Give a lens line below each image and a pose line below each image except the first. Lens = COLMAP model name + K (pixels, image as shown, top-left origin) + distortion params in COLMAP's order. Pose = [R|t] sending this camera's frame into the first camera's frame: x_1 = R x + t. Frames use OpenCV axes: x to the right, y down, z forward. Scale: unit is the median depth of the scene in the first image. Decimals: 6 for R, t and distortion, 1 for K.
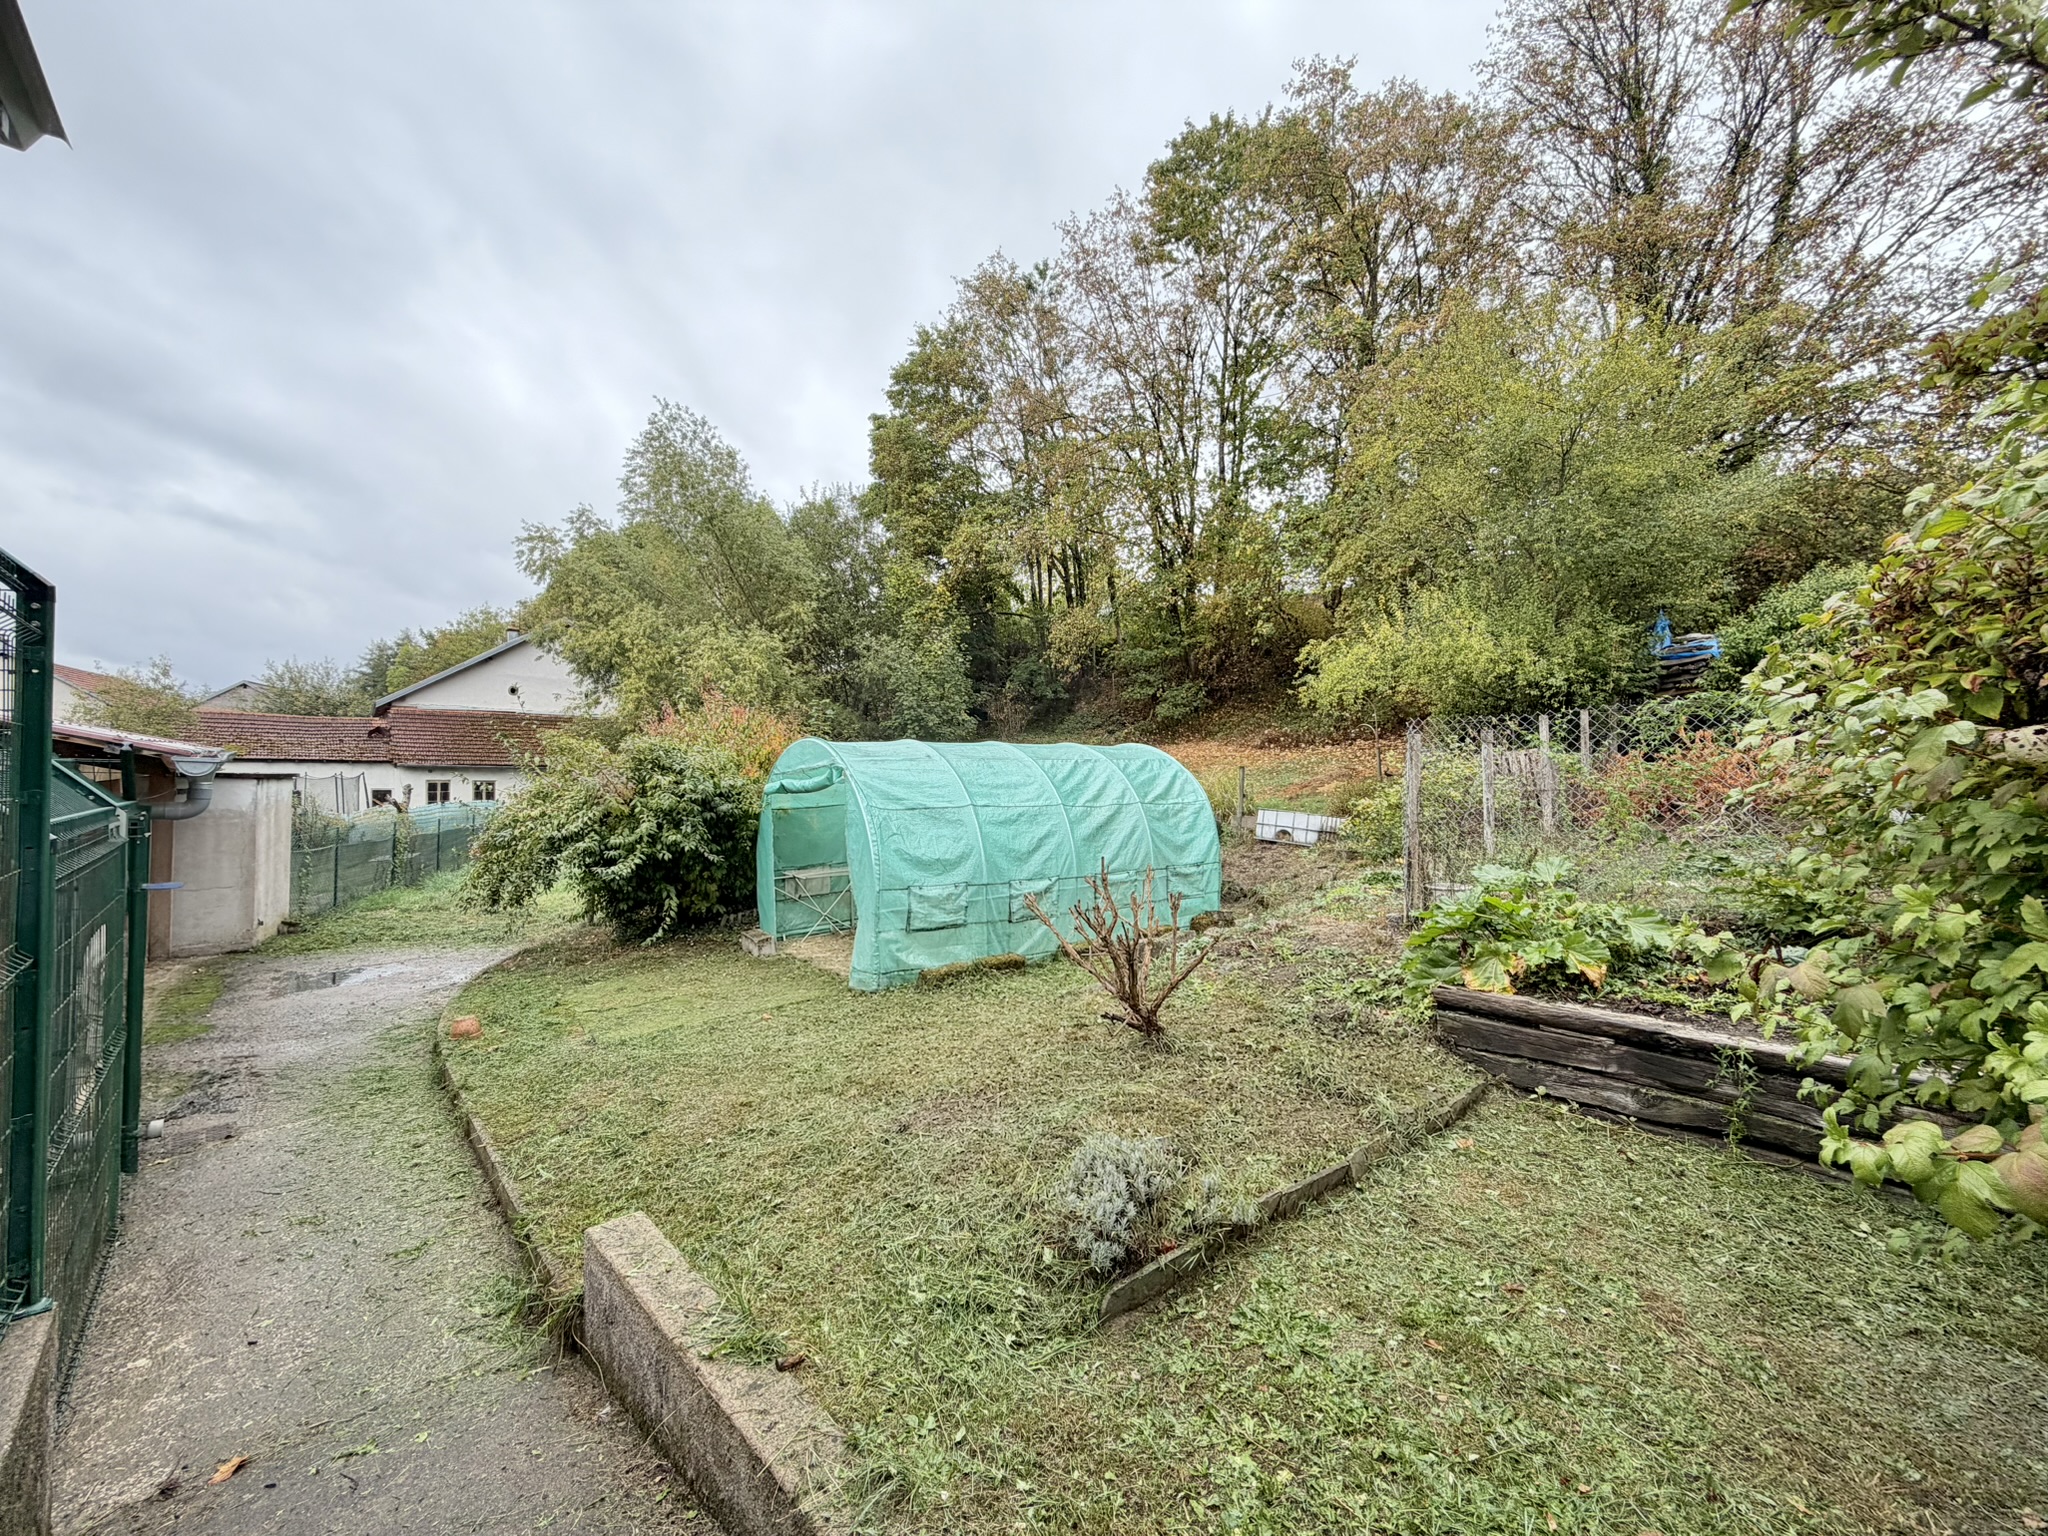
lens RADIAL K [[818.5, 0, 1017.4], [0, 818.5, 770.2], [0, 0, 1]] dist [-0.002135, 0.000336]
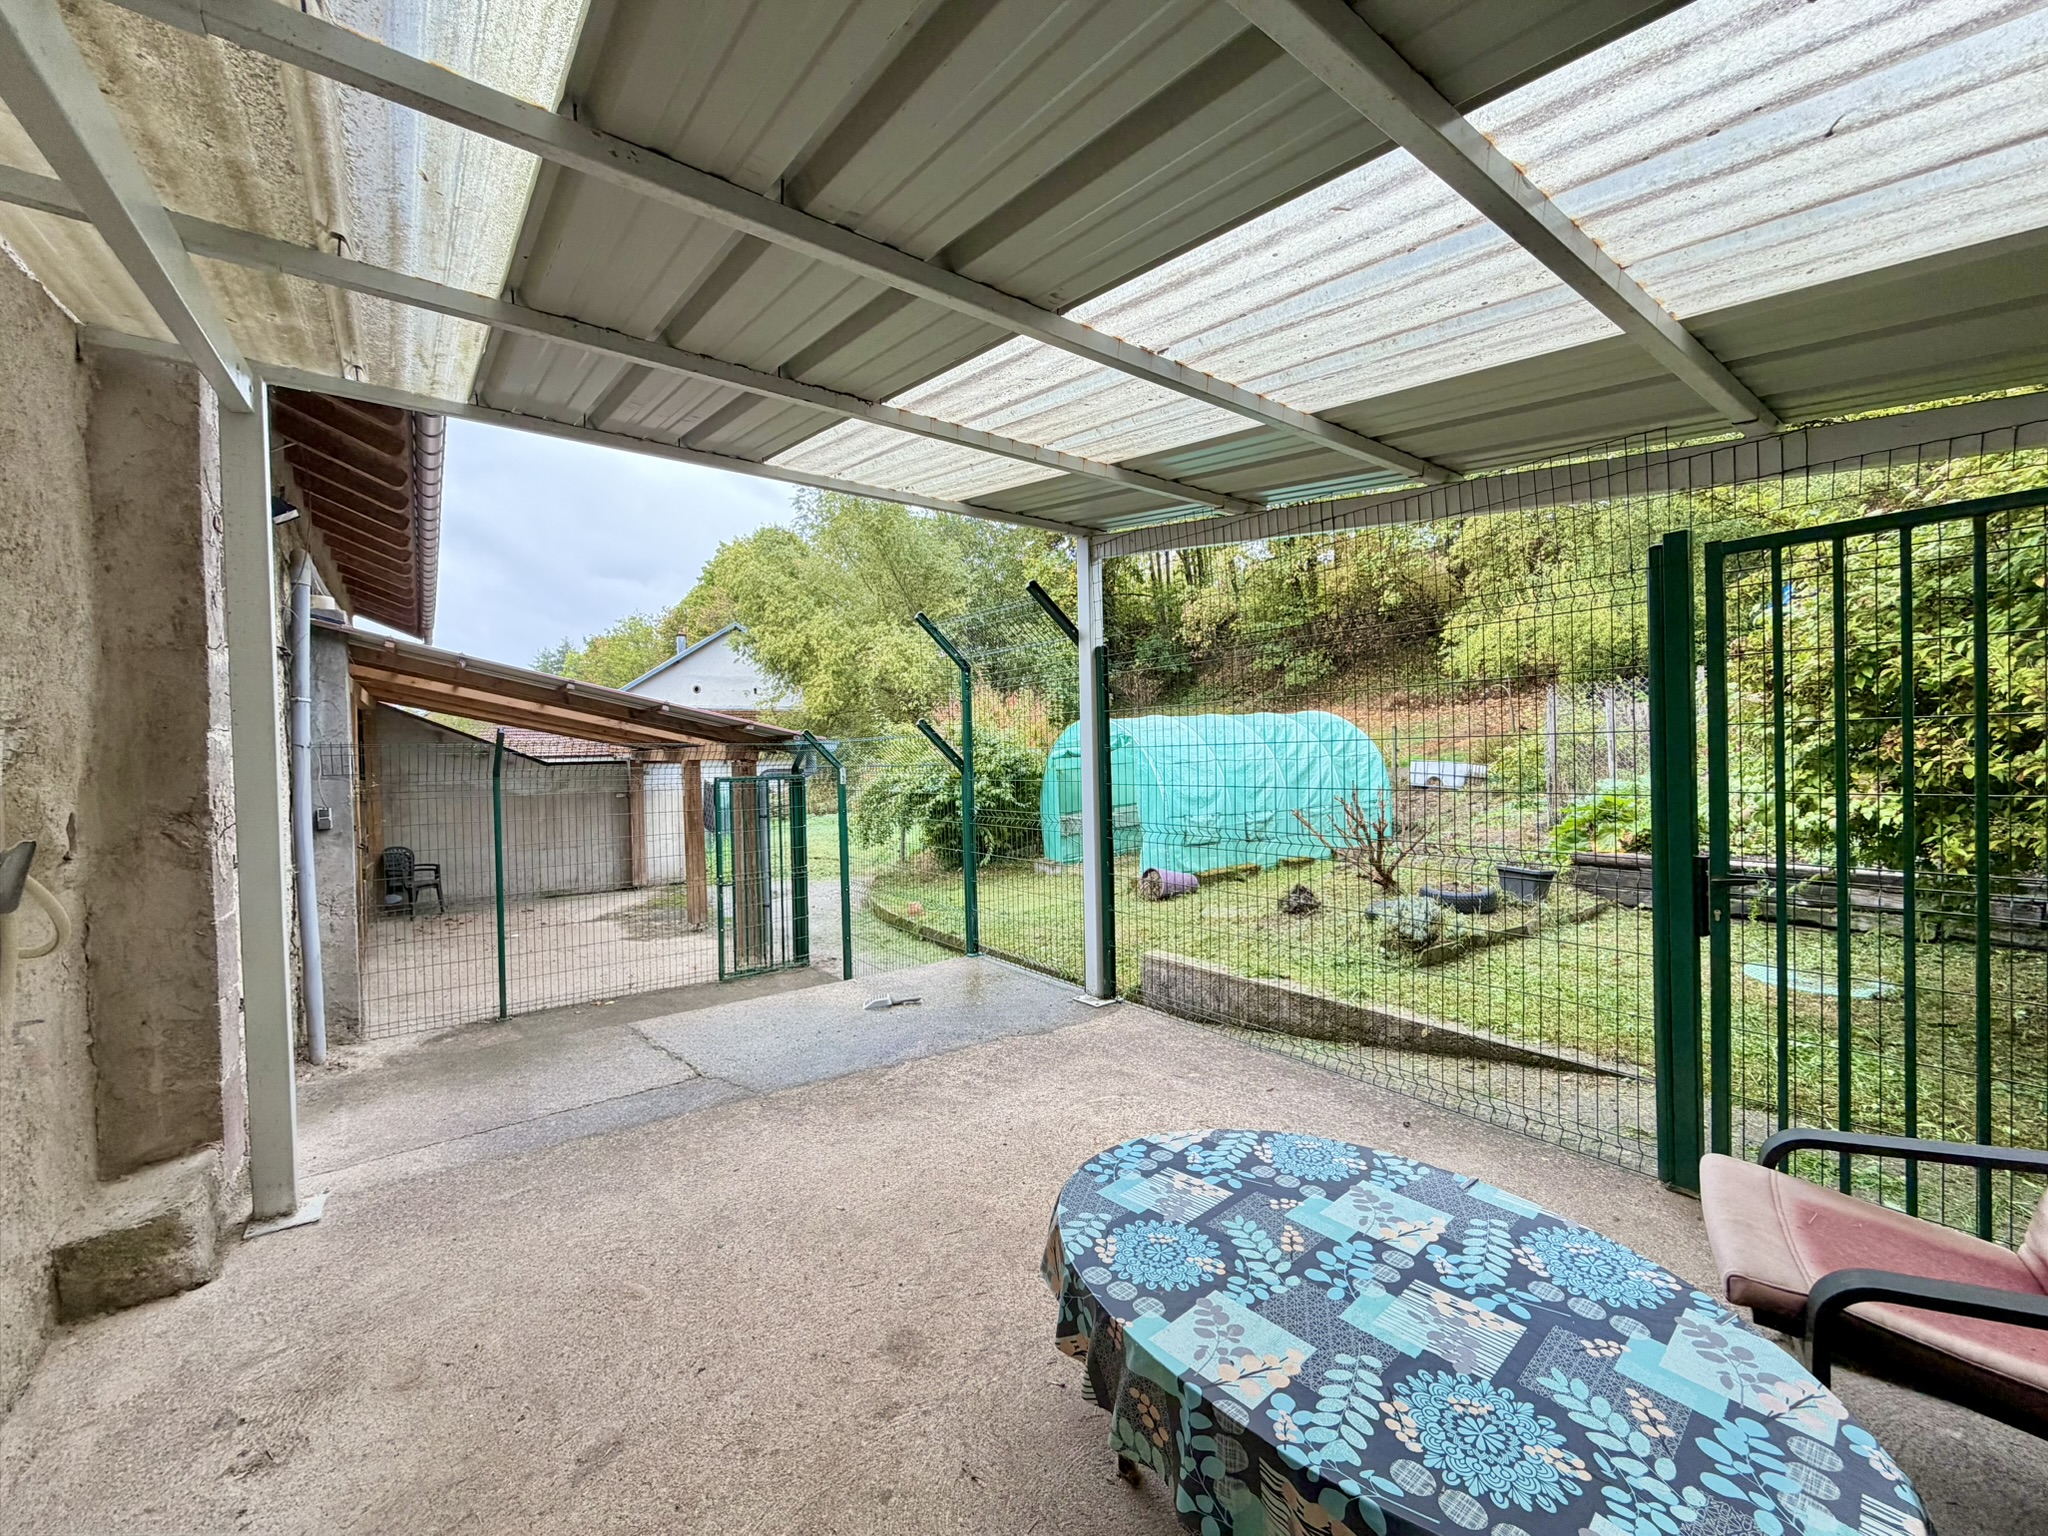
lens RADIAL K [[818.5, 0, 1017.4], [0, 818.5, 770.2], [0, 0, 1]] dist [-0.002135, 0.000336]
pose [[0.992388, -0.036475, -0.117624, -0.065635], [0.039954, 0.998827, 0.027352, 0.002569], [0.116488, -0.031843, 0.992681, -0.125054]]
